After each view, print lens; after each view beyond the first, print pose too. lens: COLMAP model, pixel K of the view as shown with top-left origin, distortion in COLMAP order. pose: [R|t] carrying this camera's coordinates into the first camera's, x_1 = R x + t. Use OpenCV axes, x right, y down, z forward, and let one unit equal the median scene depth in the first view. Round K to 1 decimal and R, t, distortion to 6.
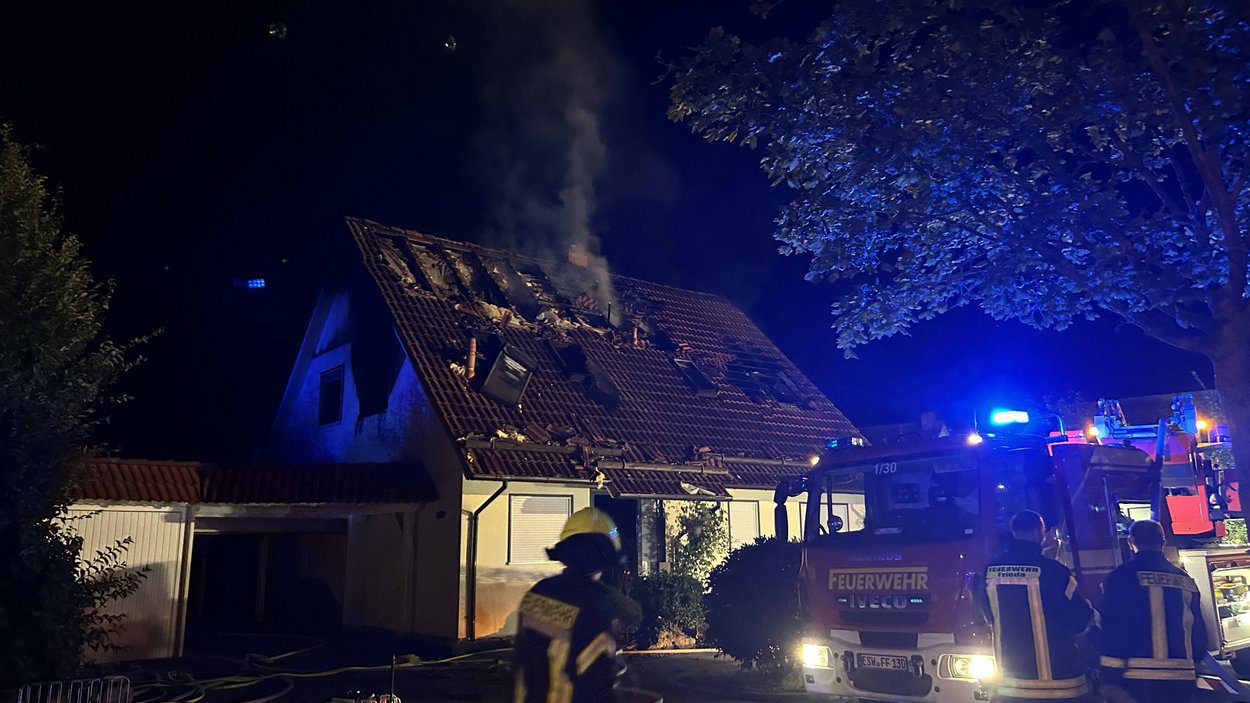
lens RADIAL K [[932.8, 0, 635.7], [0, 932.8, 370.6], [0, 0, 1]] dist [0.049520, -0.049722]
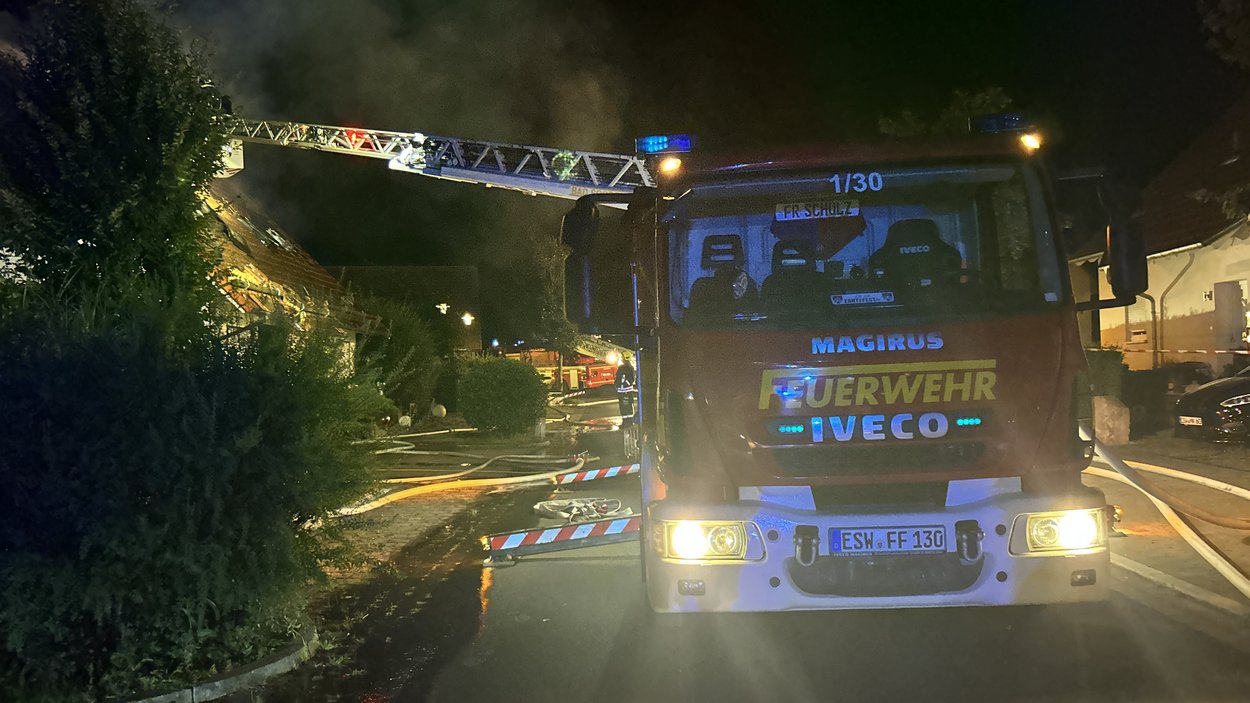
lens RADIAL K [[932.8, 0, 619.3], [0, 932.8, 347.3], [0, 0, 1]] dist [0.049520, -0.049722]
pose [[0.664904, 0.028058, 0.746402, -0.235310], [-0.133598, 0.987647, 0.081885, 0.185795], [-0.734884, -0.154163, 0.660439, 0.798240]]
